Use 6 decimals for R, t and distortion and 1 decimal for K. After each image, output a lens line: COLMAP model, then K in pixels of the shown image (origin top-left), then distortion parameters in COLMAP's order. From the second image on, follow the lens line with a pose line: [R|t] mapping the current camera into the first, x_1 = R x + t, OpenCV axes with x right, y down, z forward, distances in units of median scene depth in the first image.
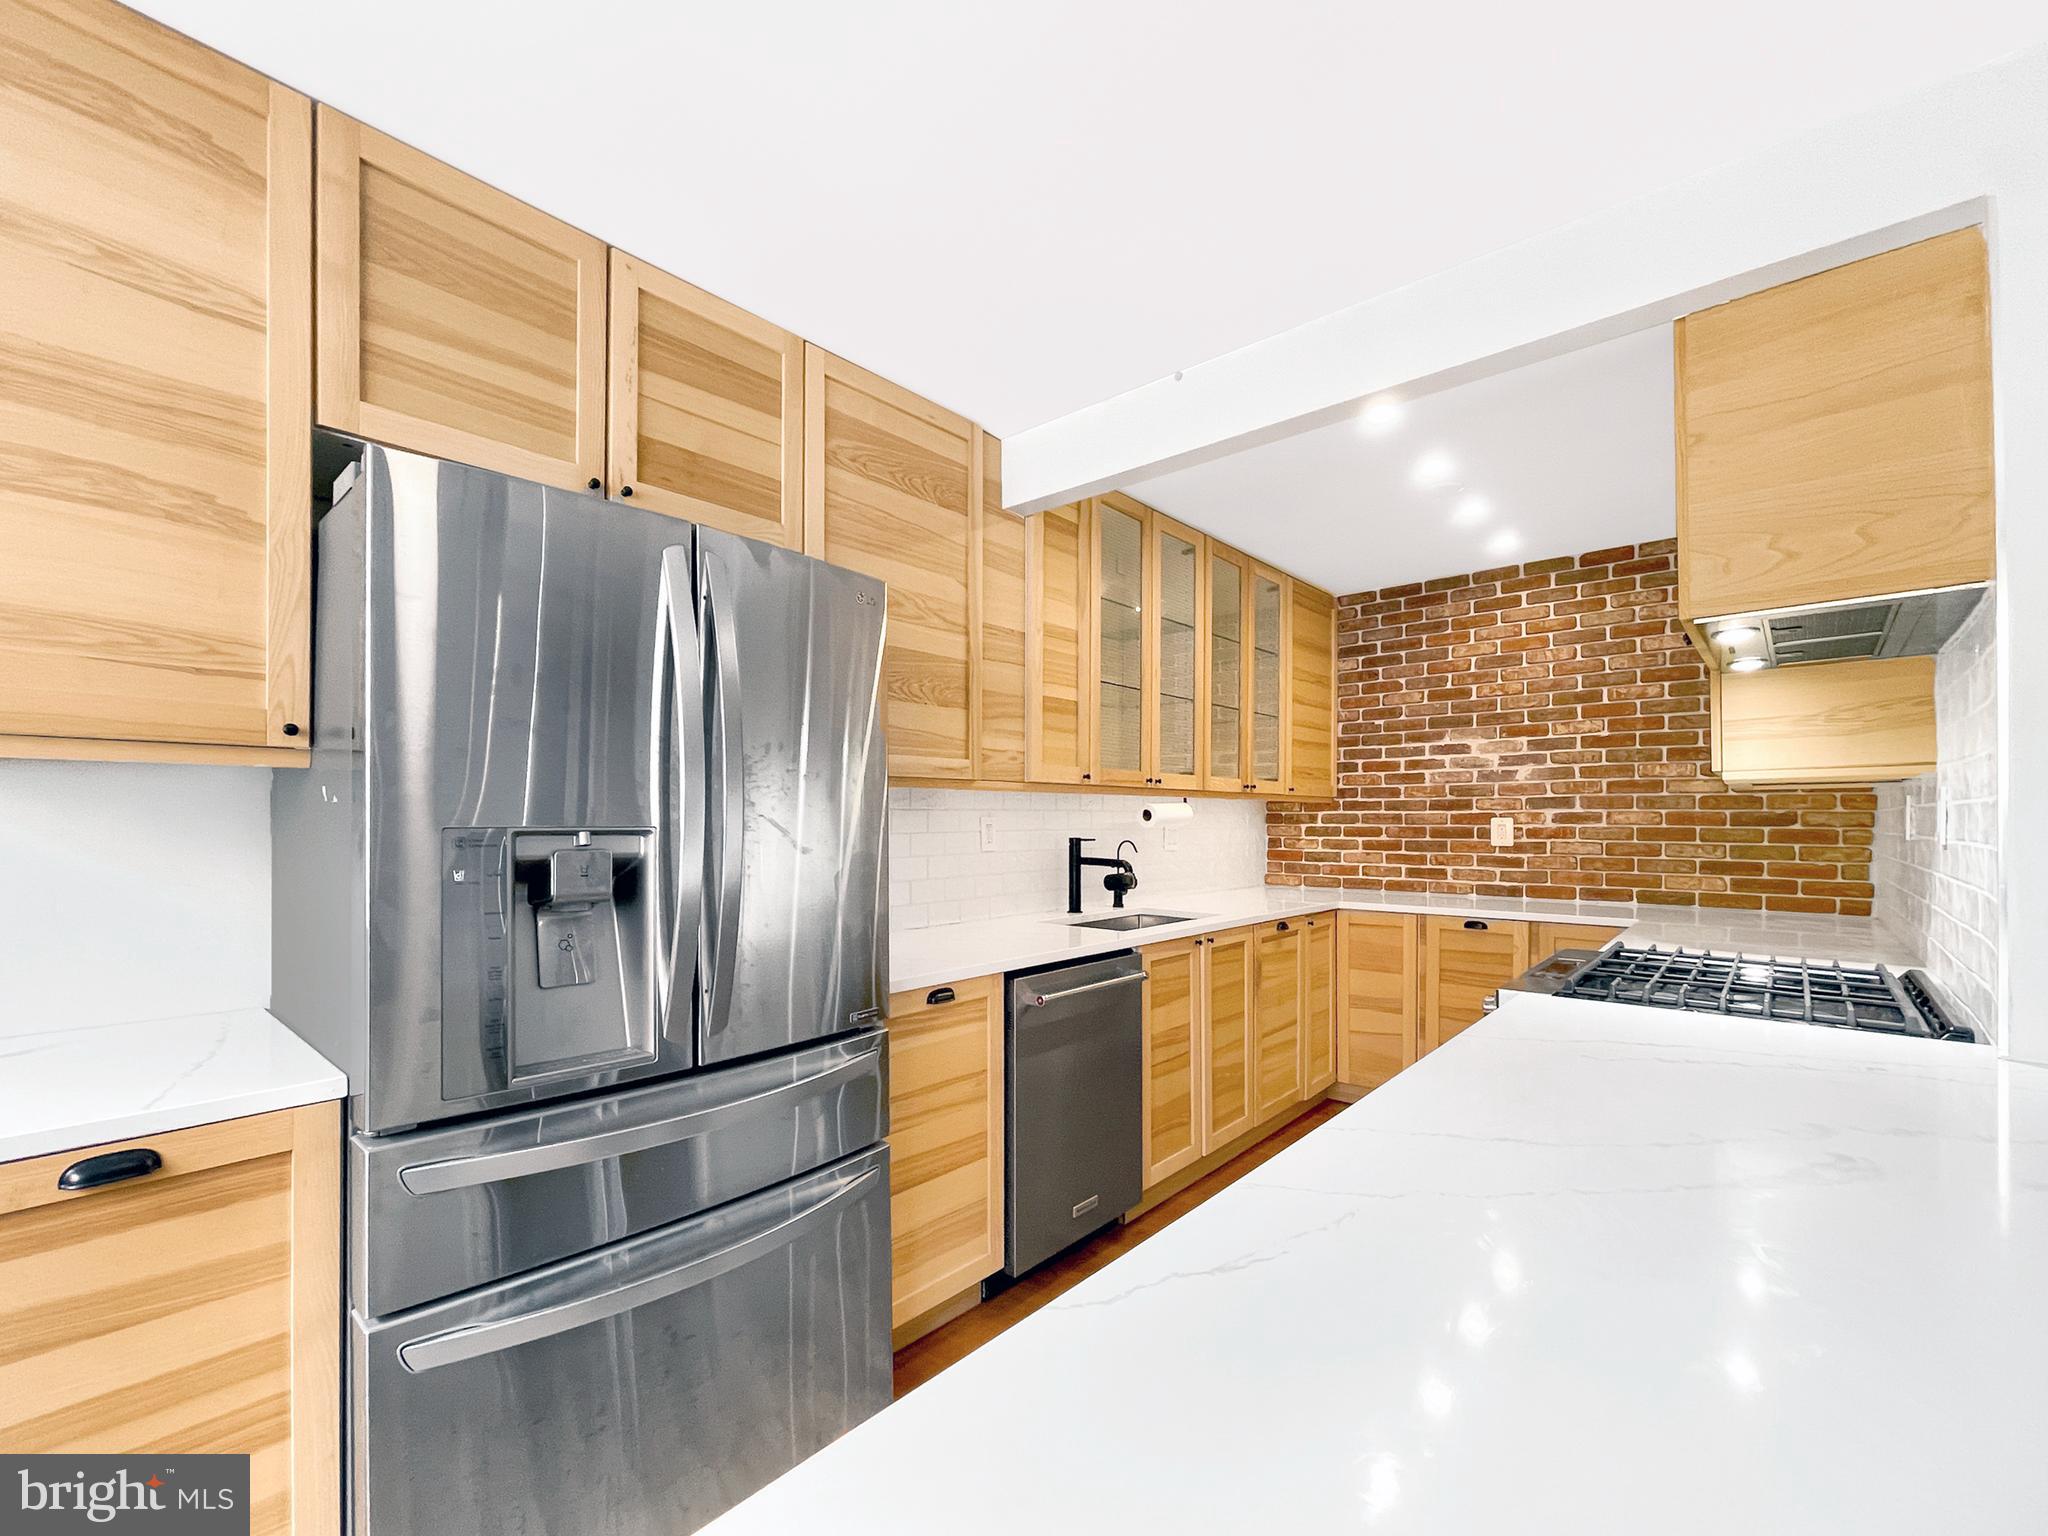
lens RADIAL K [[866.5, 0, 1013.6], [0, 866.5, 807.4], [0, 0, 1]] dist [0.002605, 0.000205]
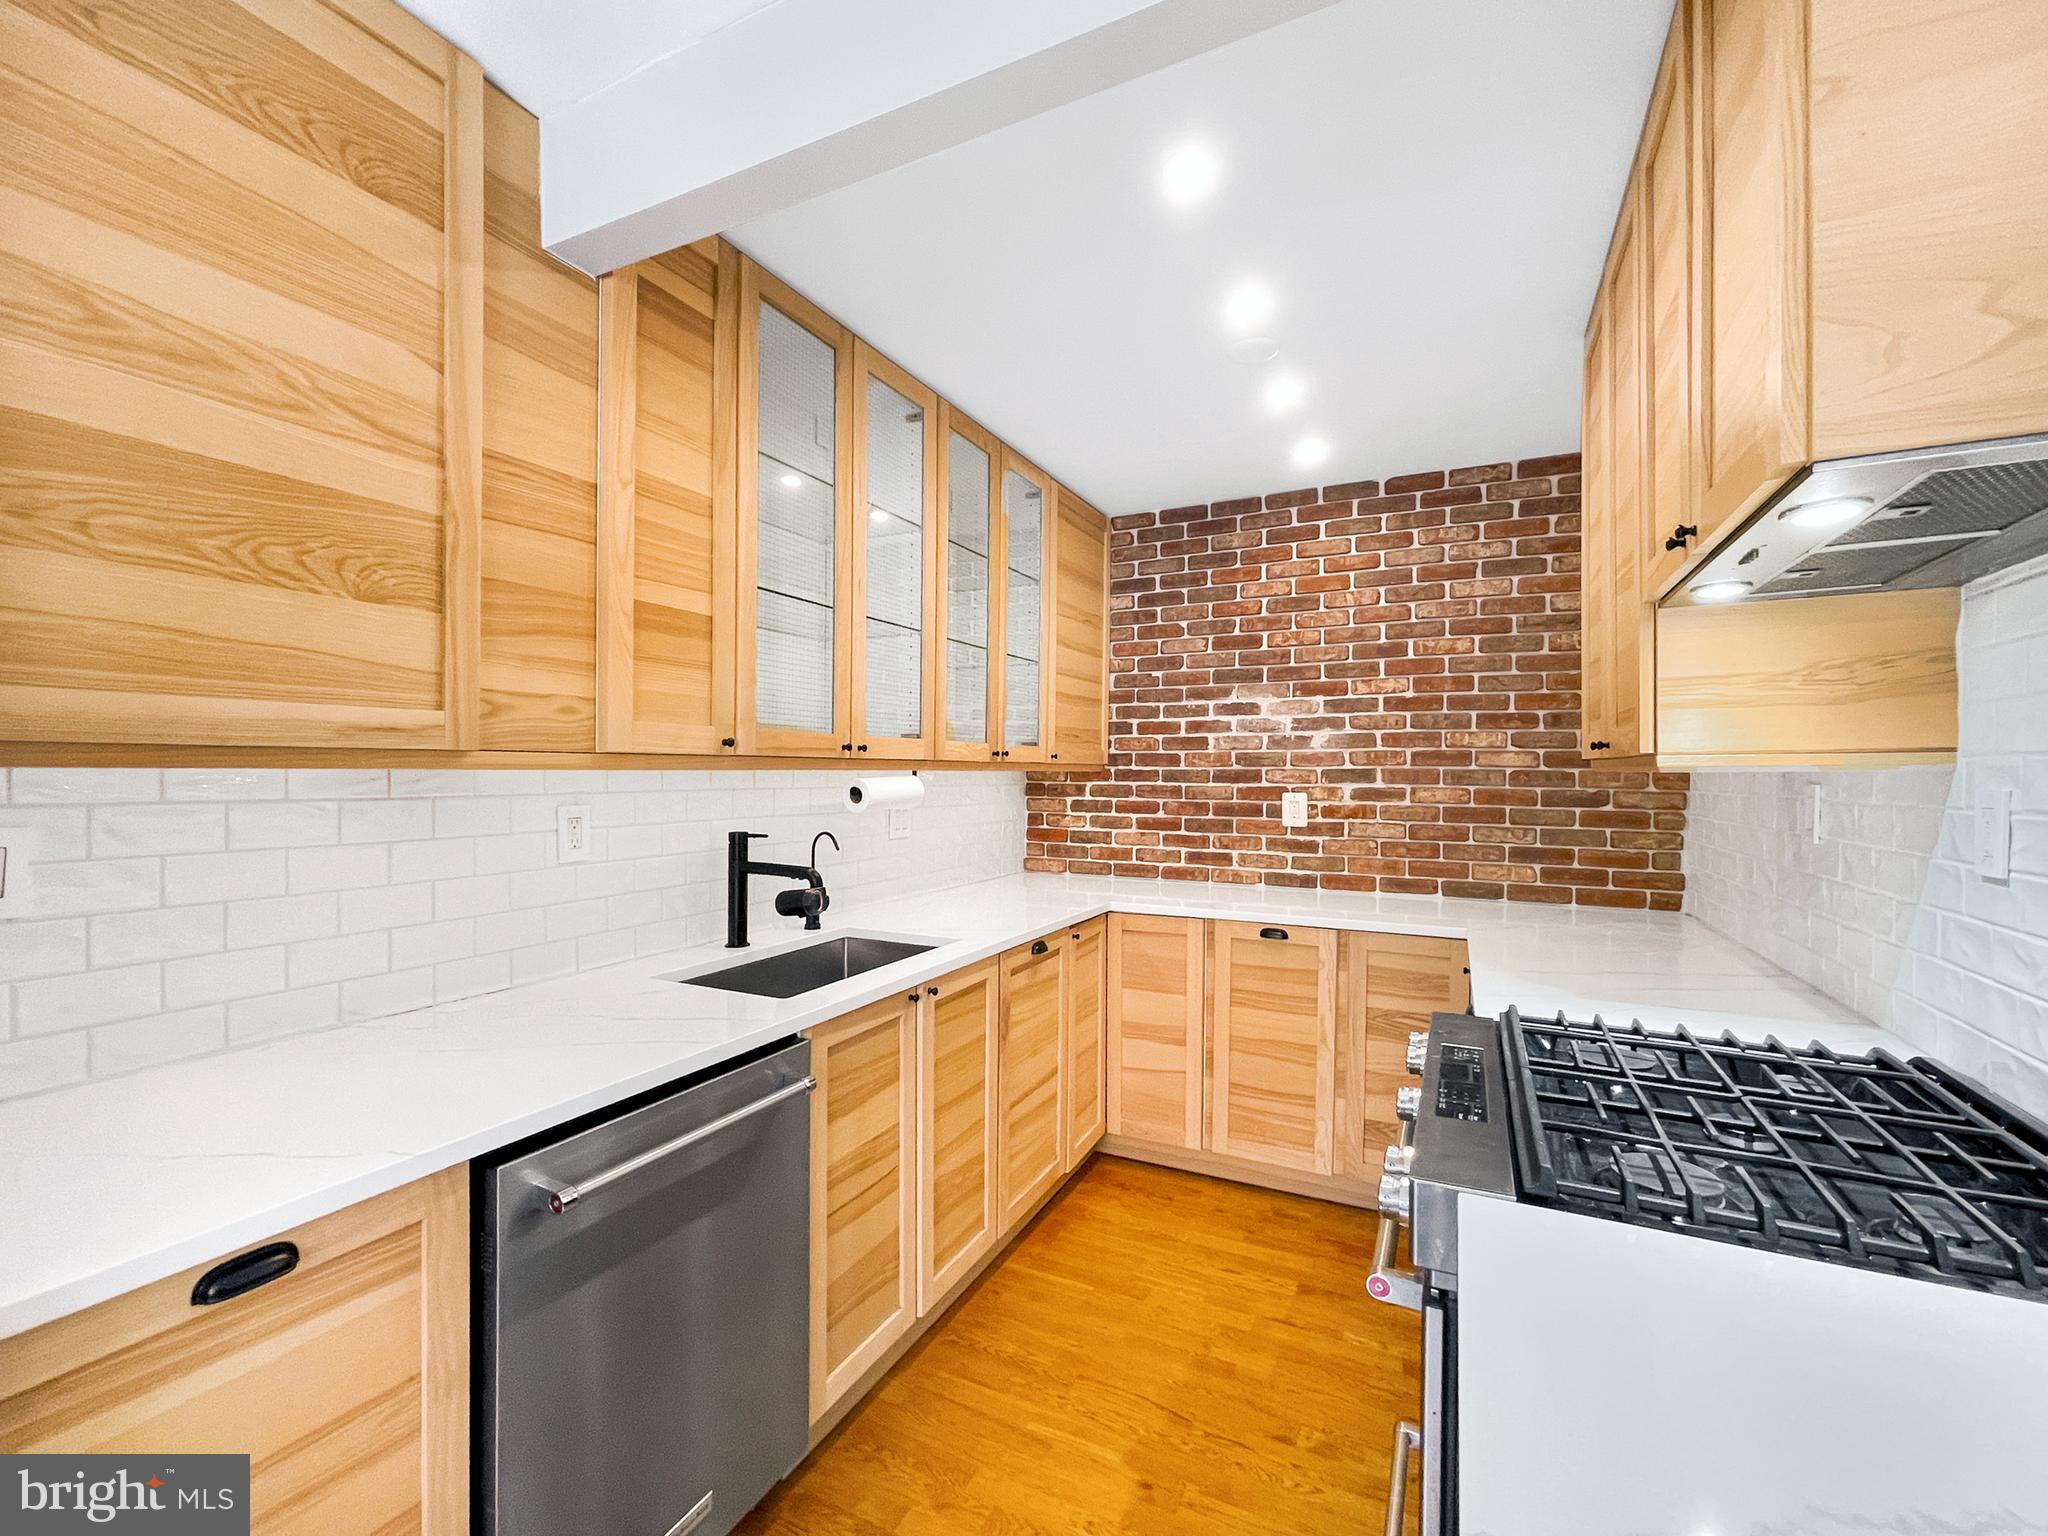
lens RADIAL K [[886.7, 0, 1019.7], [0, 886.7, 782.2], [0, 0, 1]] dist [-0.003856, -0.000249]
pose [[0.964772, 0.000137, 0.263087, 0.093712], [-0.006825, 0.999676, 0.024506, -0.019308], [-0.262998, -0.025438, 0.964461, 0.276595]]
